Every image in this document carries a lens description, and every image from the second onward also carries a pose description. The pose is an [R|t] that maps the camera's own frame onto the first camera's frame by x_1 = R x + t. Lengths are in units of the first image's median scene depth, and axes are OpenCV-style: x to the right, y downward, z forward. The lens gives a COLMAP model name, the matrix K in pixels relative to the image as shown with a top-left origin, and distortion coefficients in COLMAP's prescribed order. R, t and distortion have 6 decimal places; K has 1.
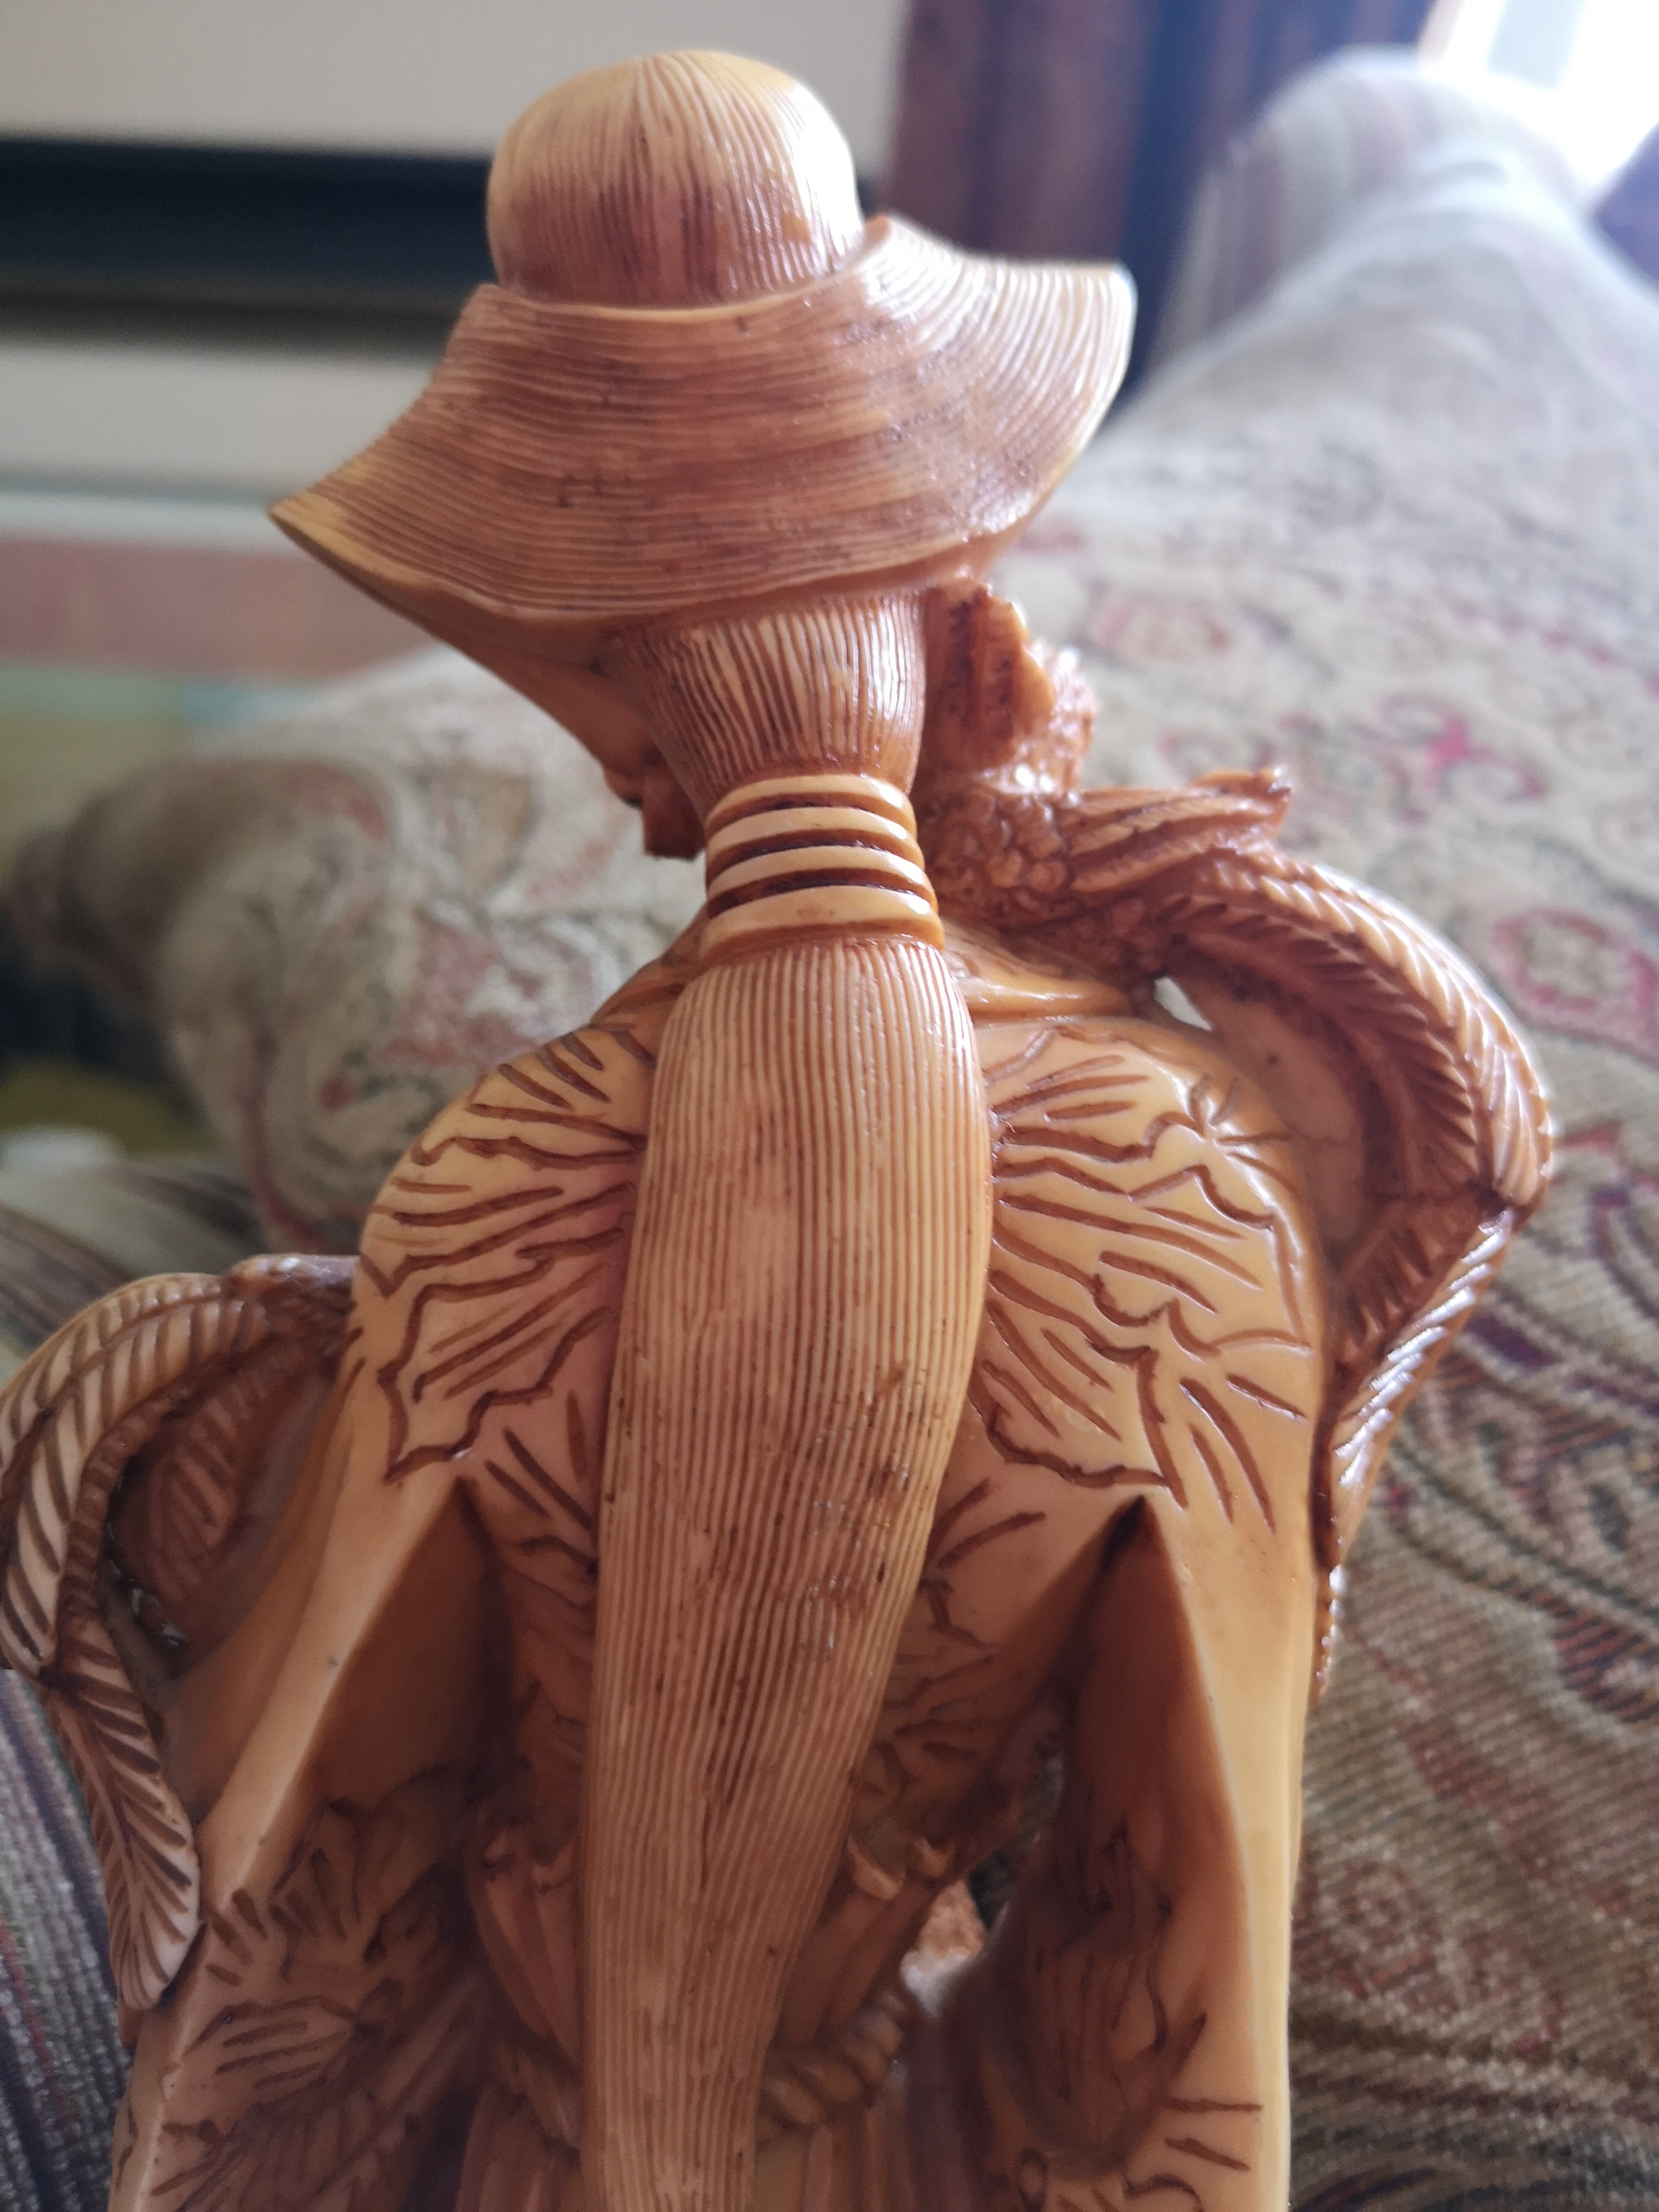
lens RADIAL K [[1722.1, 0, 860.5], [0, 1722.1, 1101.3], [0, 0, 1]] dist [-0.046460, -0.016849]
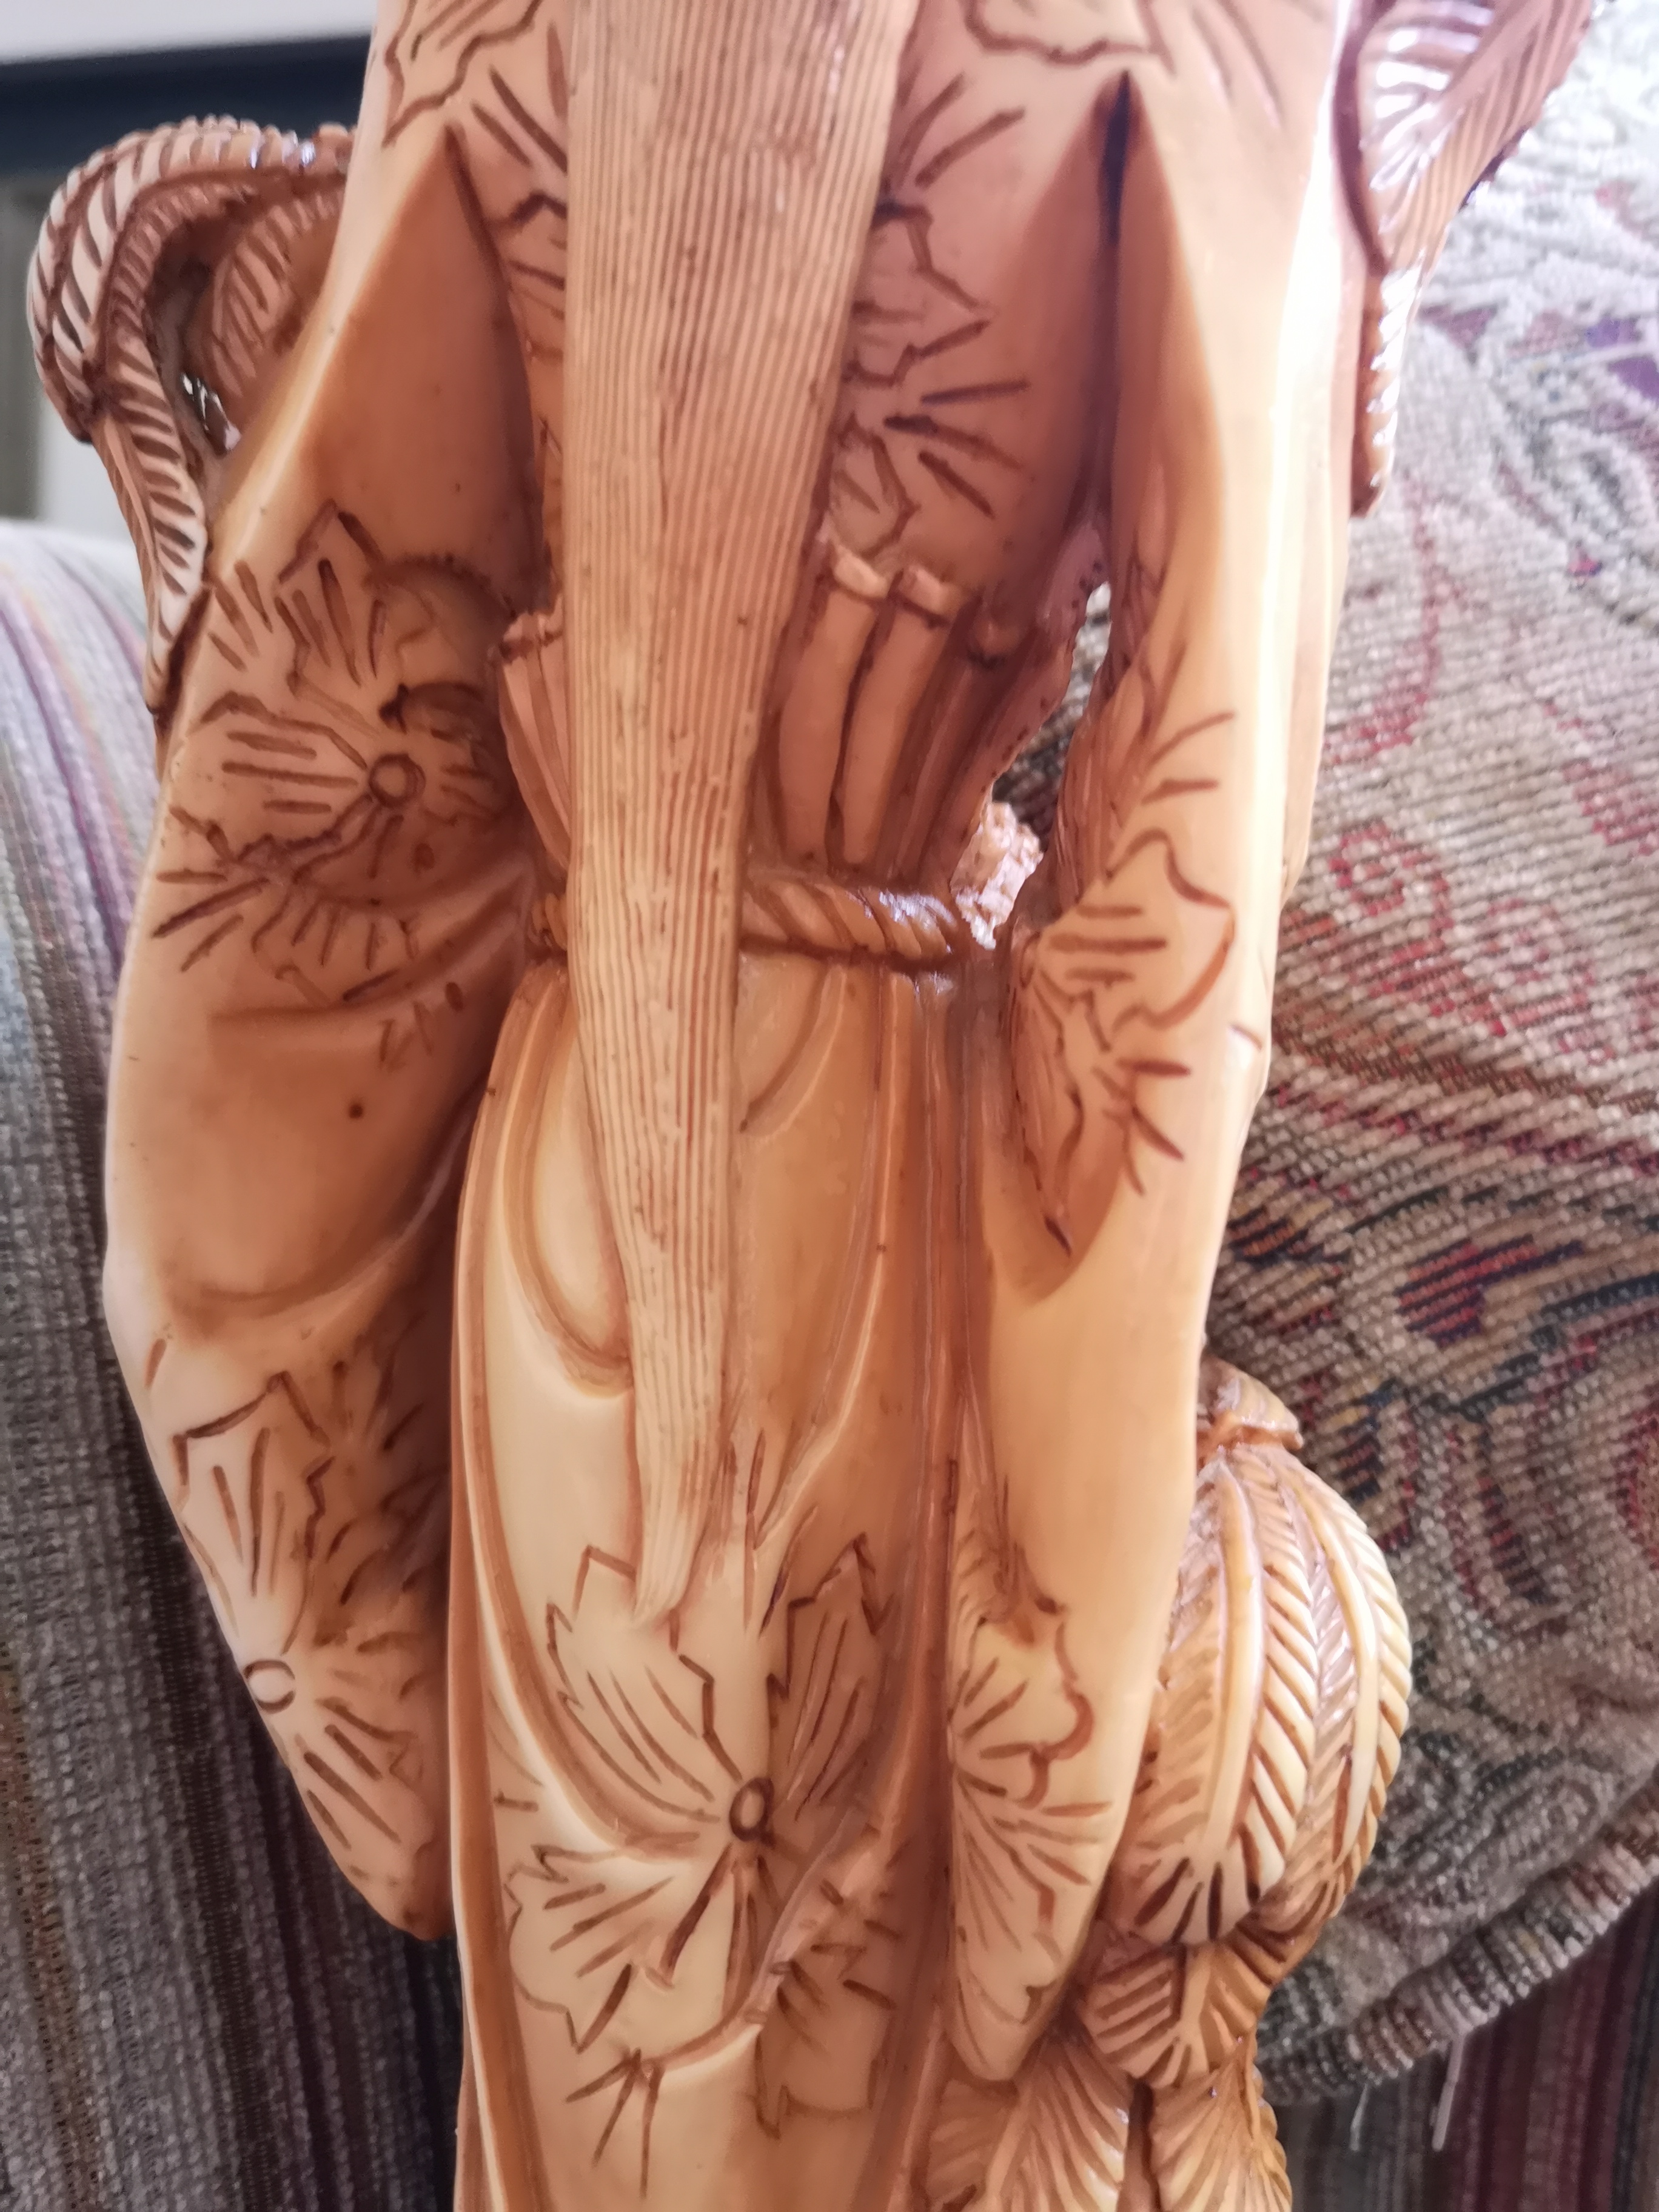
lens RADIAL K [[1722.1, 0, 860.5], [0, 1722.1, 1101.3], [0, 0, 1]] dist [-0.046460, -0.016849]
pose [[0.971602, 0.034962, -0.234026, 0.245601], [-0.023292, 0.998352, 0.052449, 0.707701], [0.235474, -0.045509, 0.970815, 0.062419]]
